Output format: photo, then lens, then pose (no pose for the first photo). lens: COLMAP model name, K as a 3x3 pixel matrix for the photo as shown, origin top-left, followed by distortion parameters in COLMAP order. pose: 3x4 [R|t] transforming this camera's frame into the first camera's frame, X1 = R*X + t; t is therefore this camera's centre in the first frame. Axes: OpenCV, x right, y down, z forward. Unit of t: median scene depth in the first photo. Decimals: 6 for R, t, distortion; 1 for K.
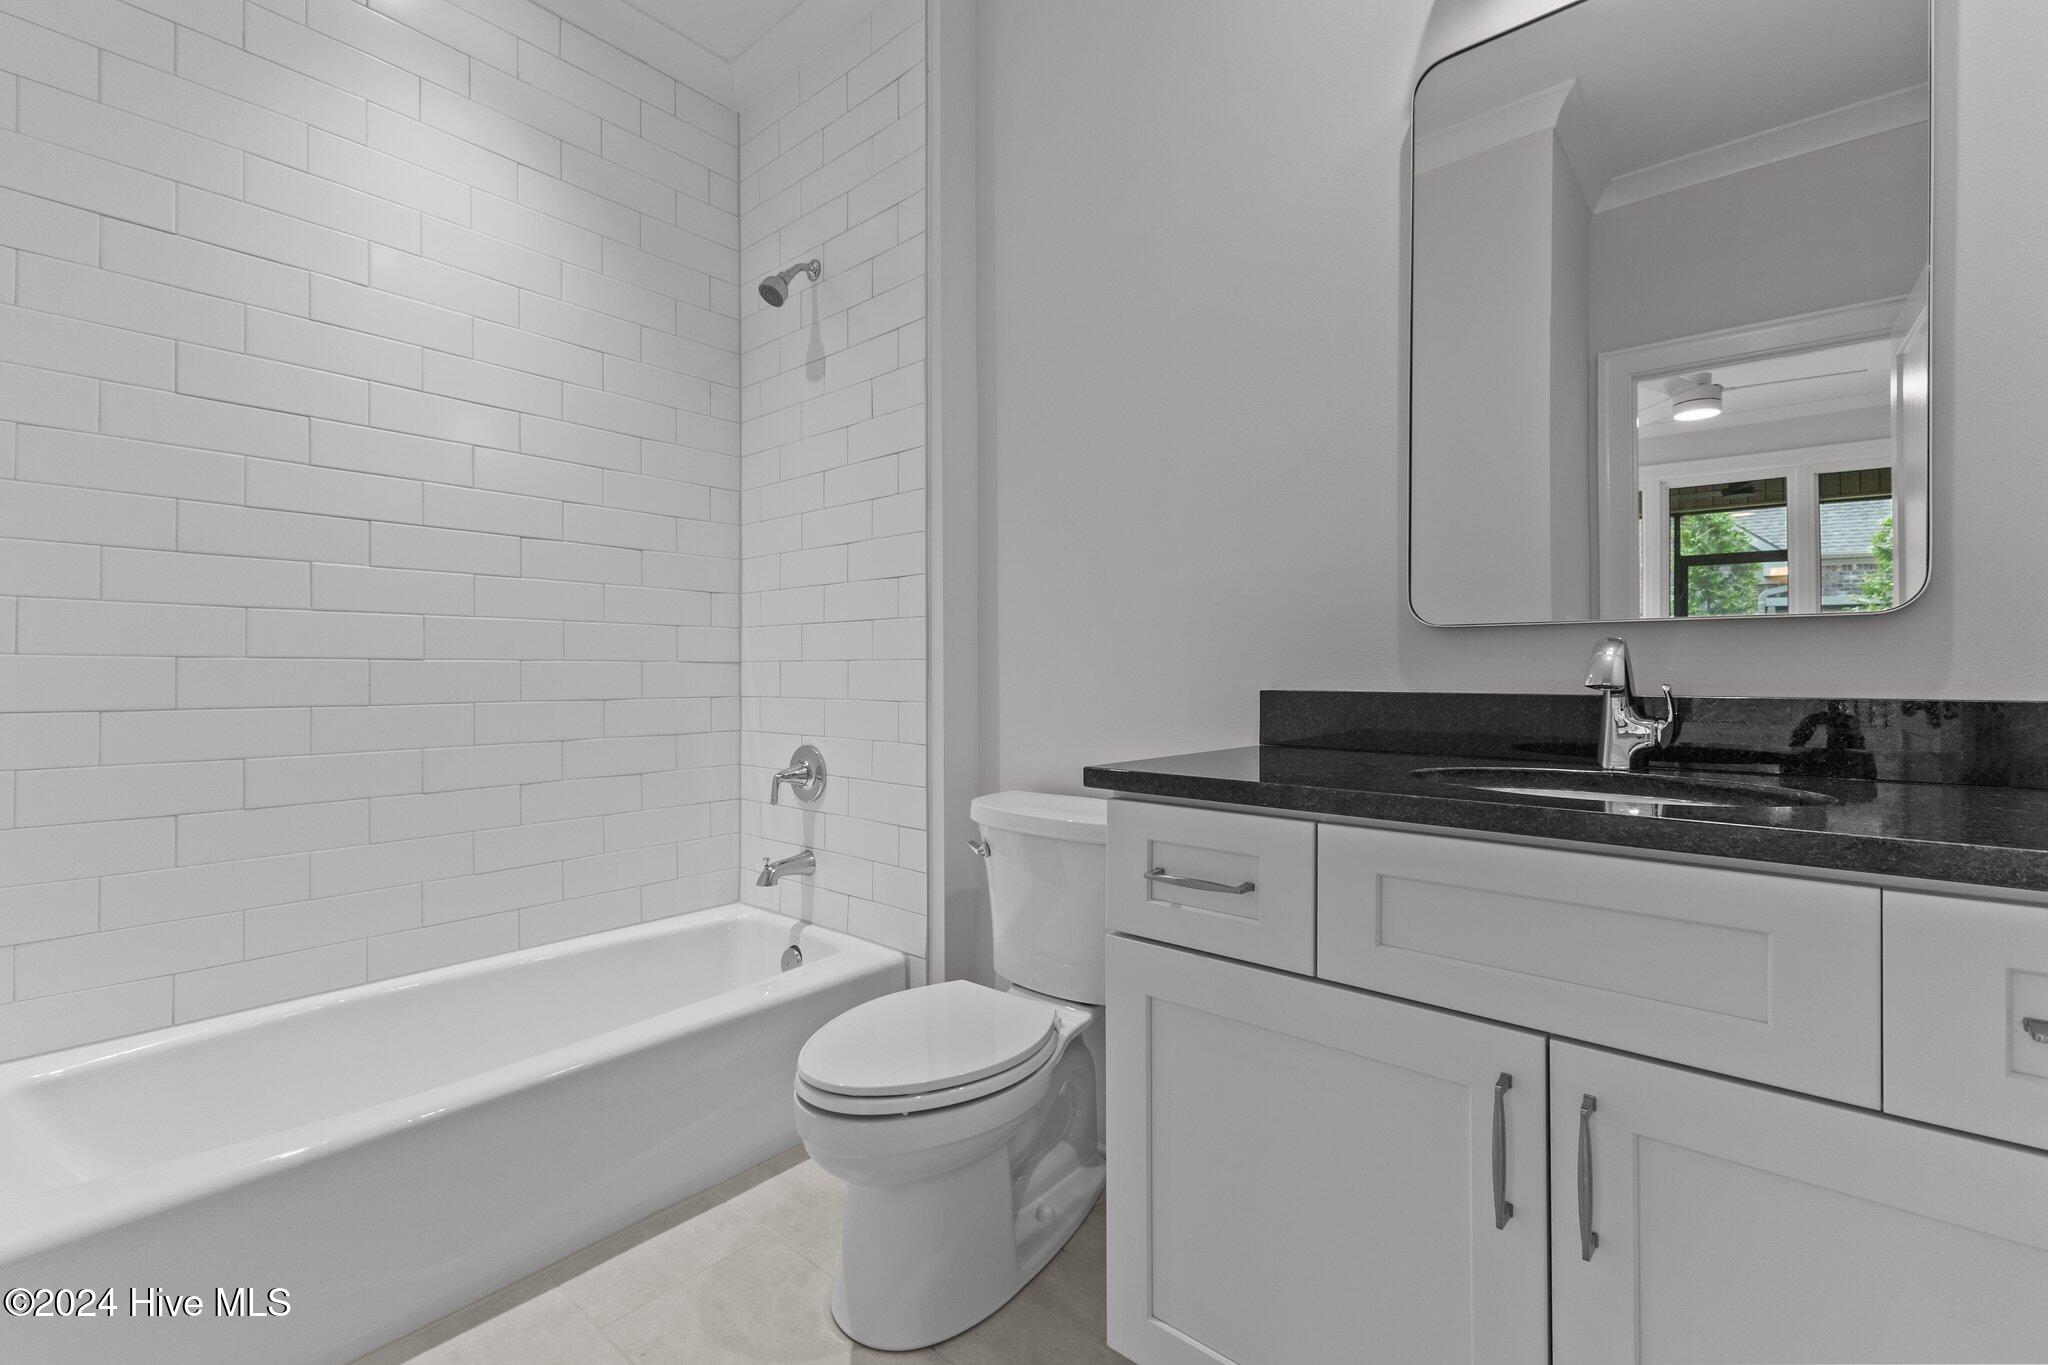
lens RADIAL K [[900.2, 0, 1024.0], [0, 900.2, 682.5], [0, 0, 1]] dist [-0.000006, -0.000341]
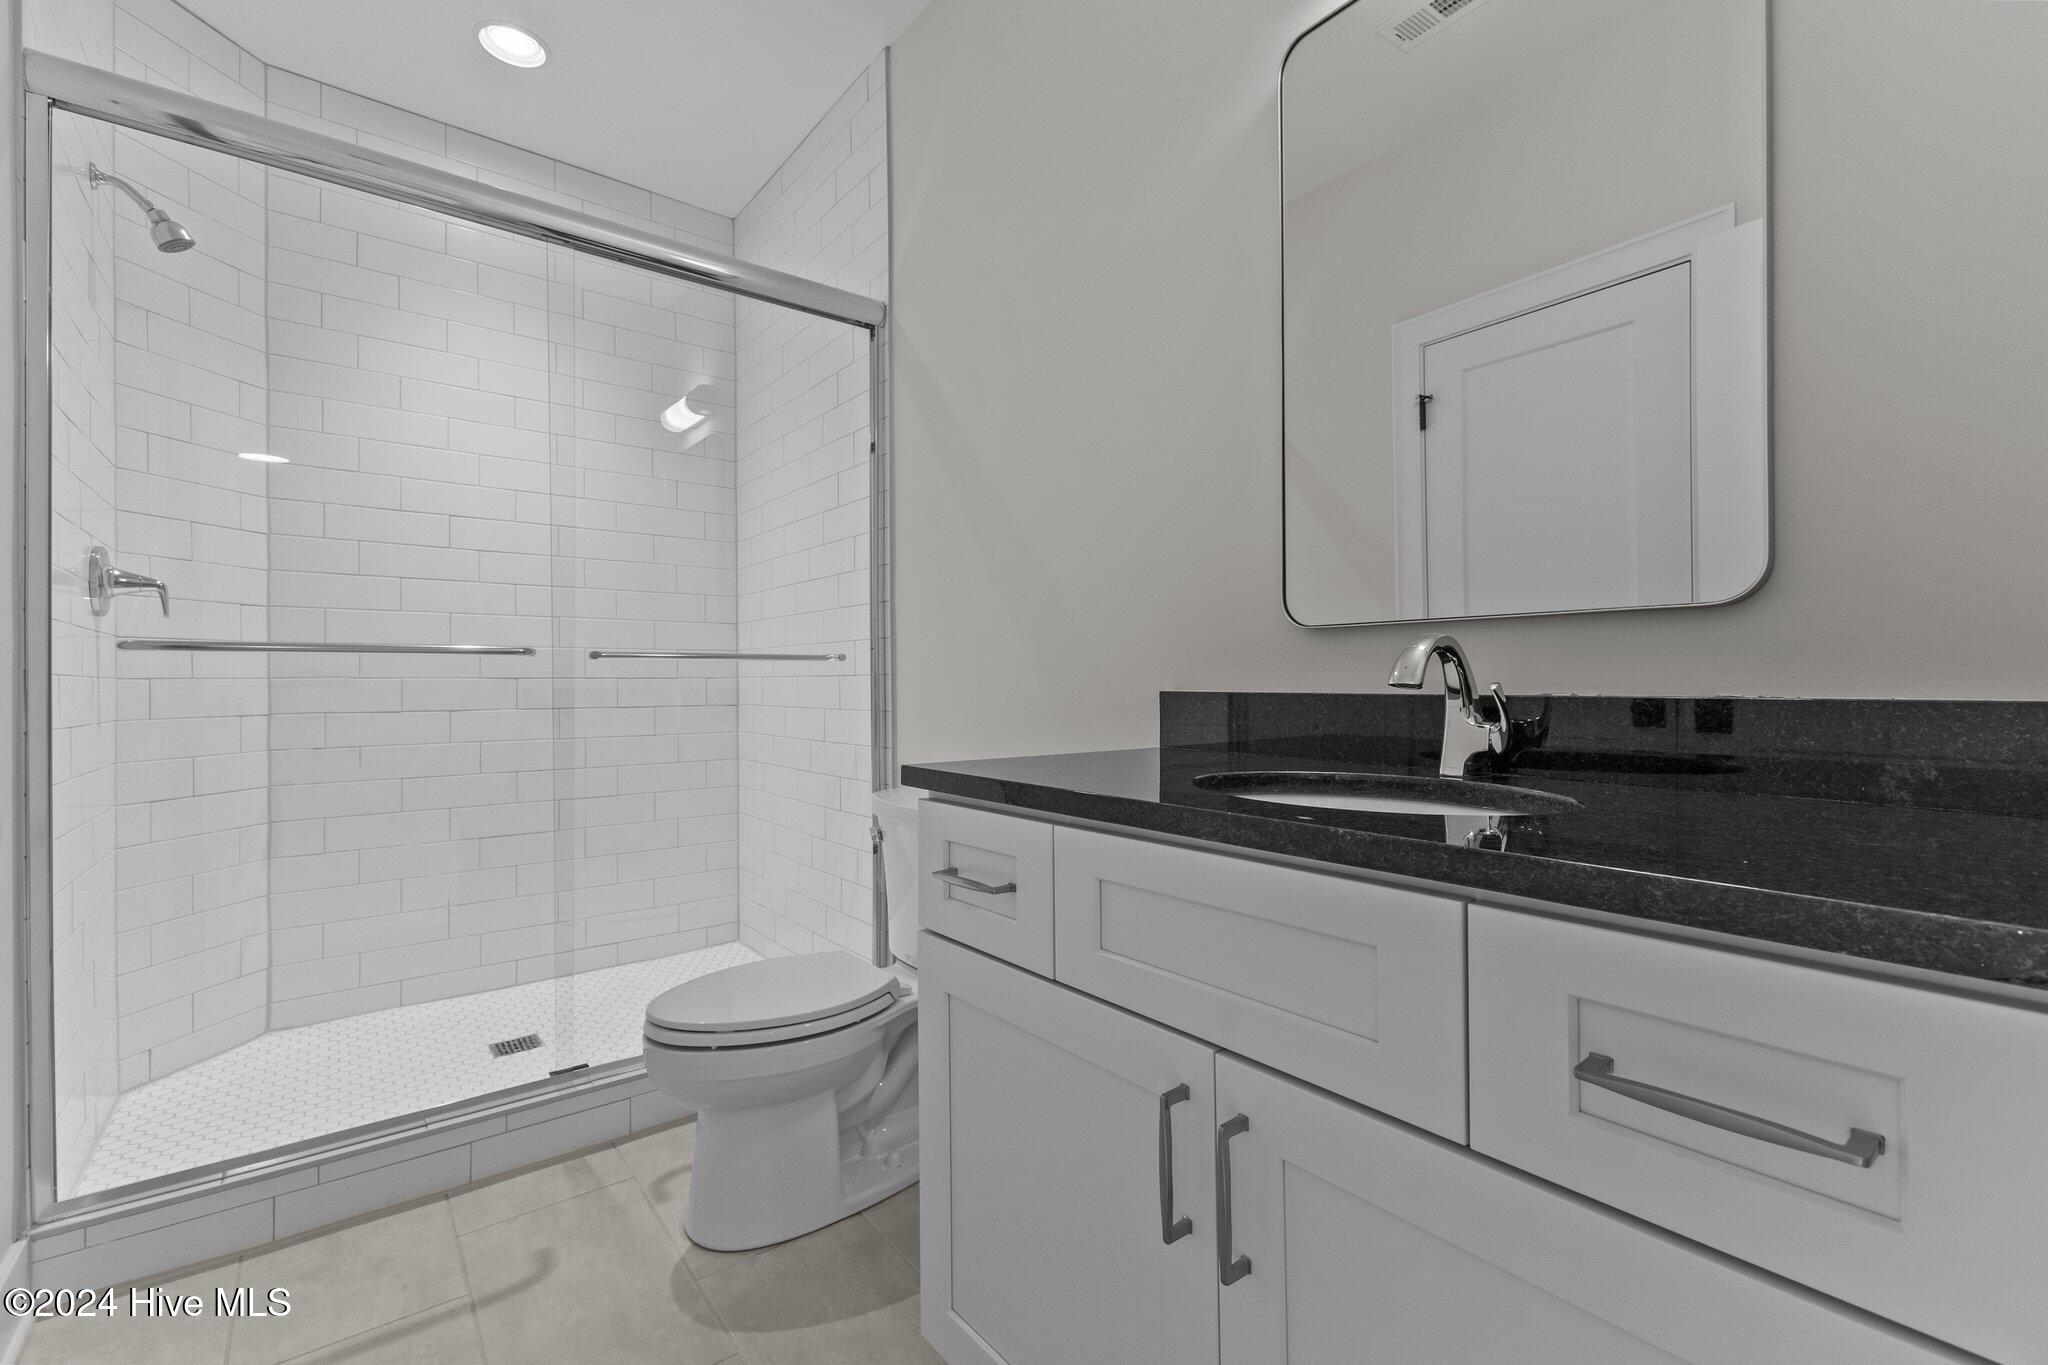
lens RADIAL K [[903.2, 0, 1023.9], [0, 903.2, 691.0], [0, 0, 1]] dist [-0.000348, -0.000051]
pose [[0.981714, -0.006236, -0.190258, 0.406561], [0.005546, 0.999976, -0.004157, 0.010584], [0.190279, 0.003025, 0.981725, 0.013206]]
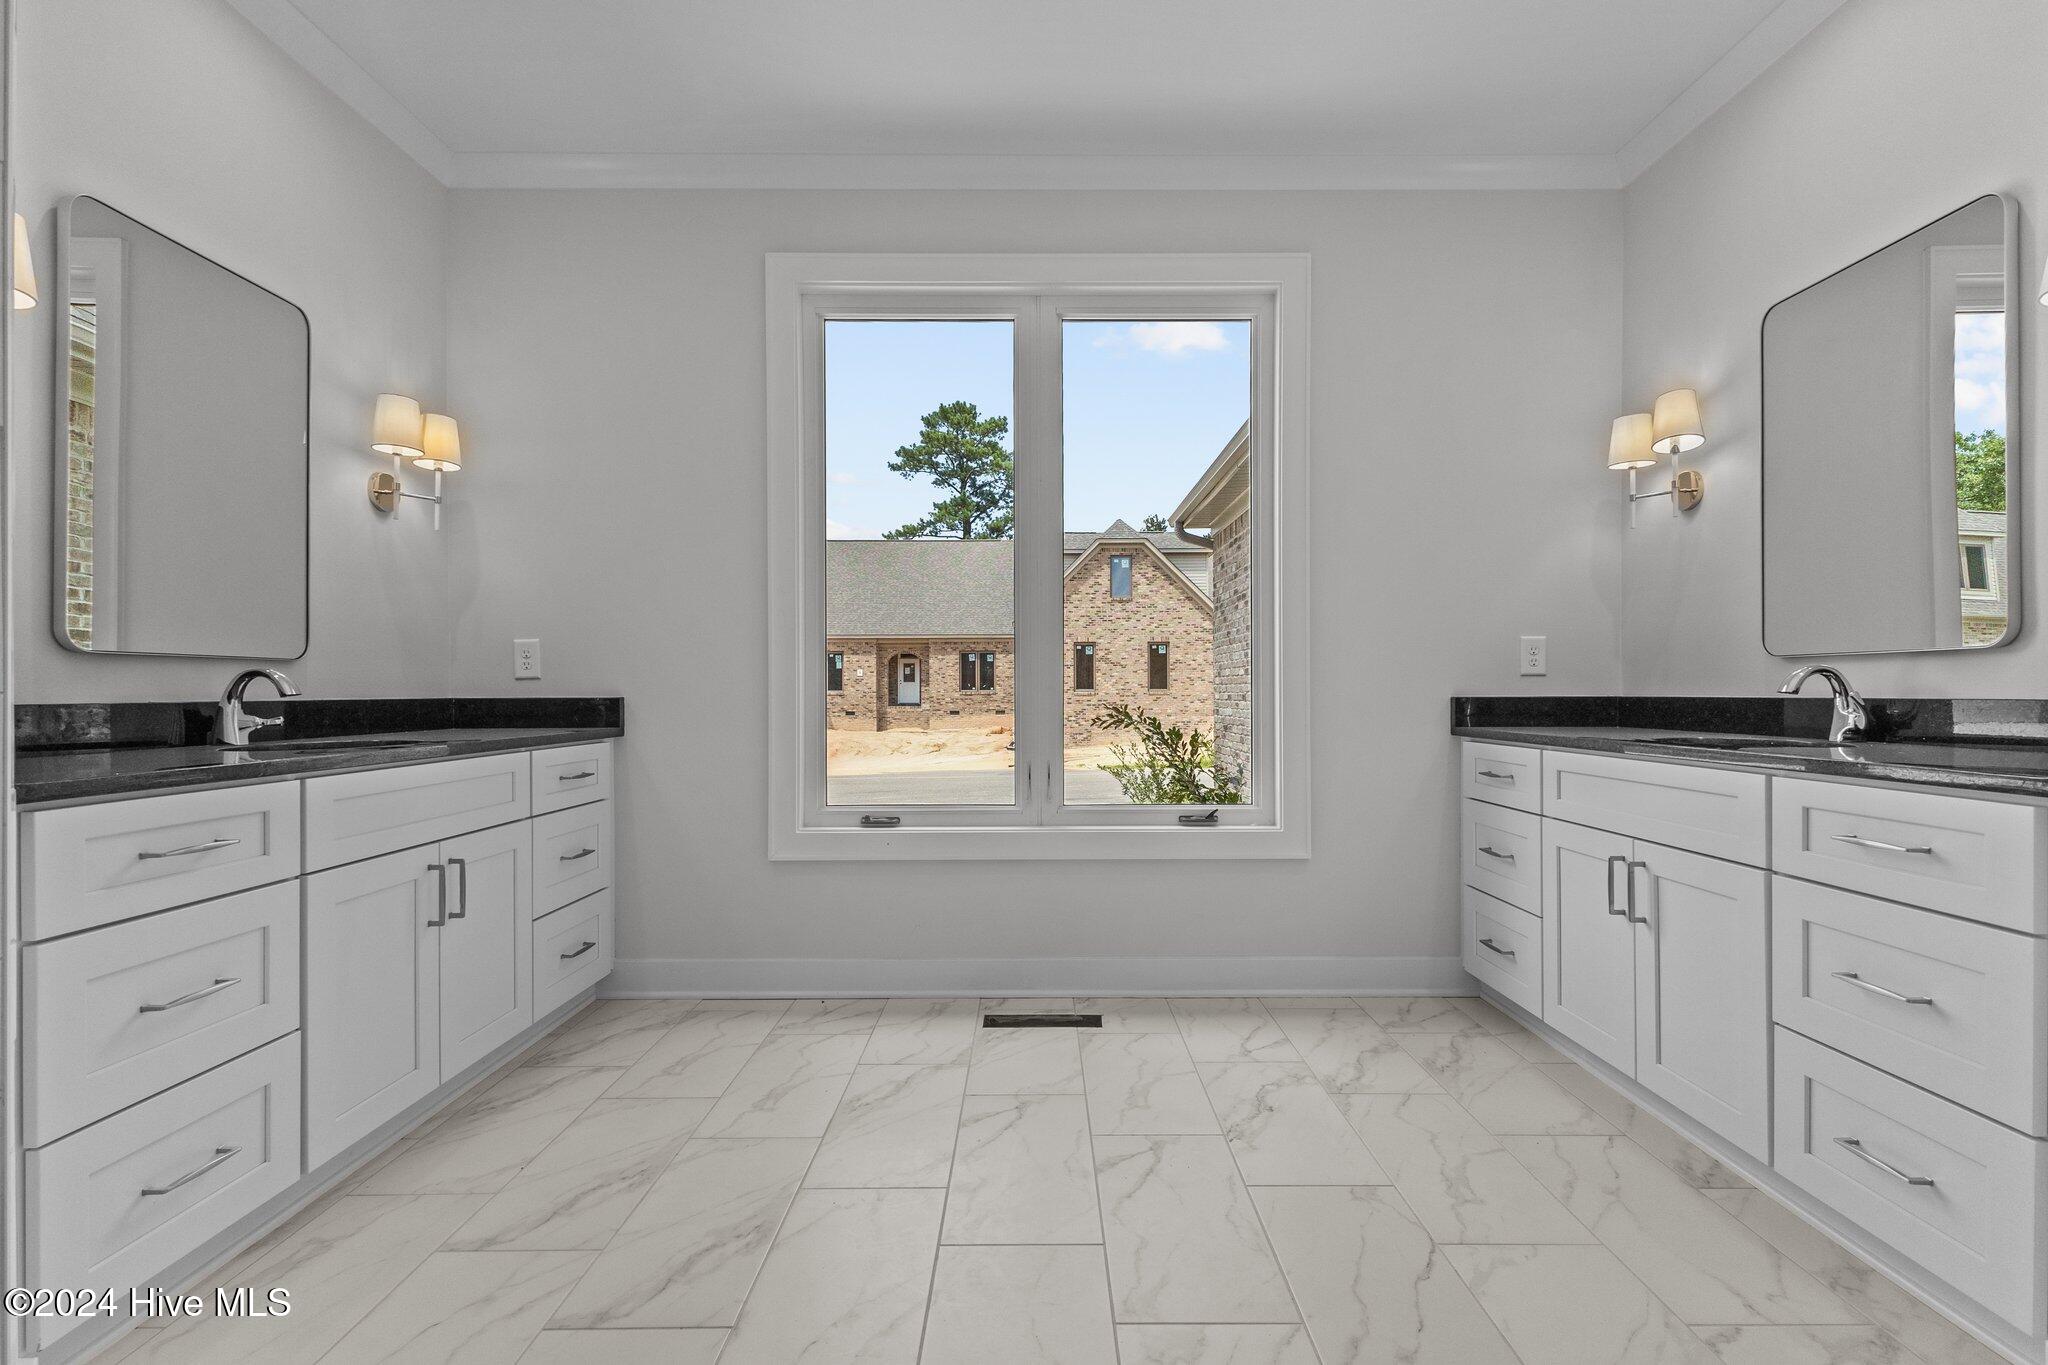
lens RADIAL K [[900.2, 0, 1024.0], [0, 900.2, 682.5], [0, 0, 1]] dist [-0.000006, -0.000341]
pose [[0.644259, -0.005005, -0.764791, 0.970984], [-0.005487, 0.999923, -0.011166, 0.013635], [0.764788, 0.011390, 0.644181, -1.245069]]
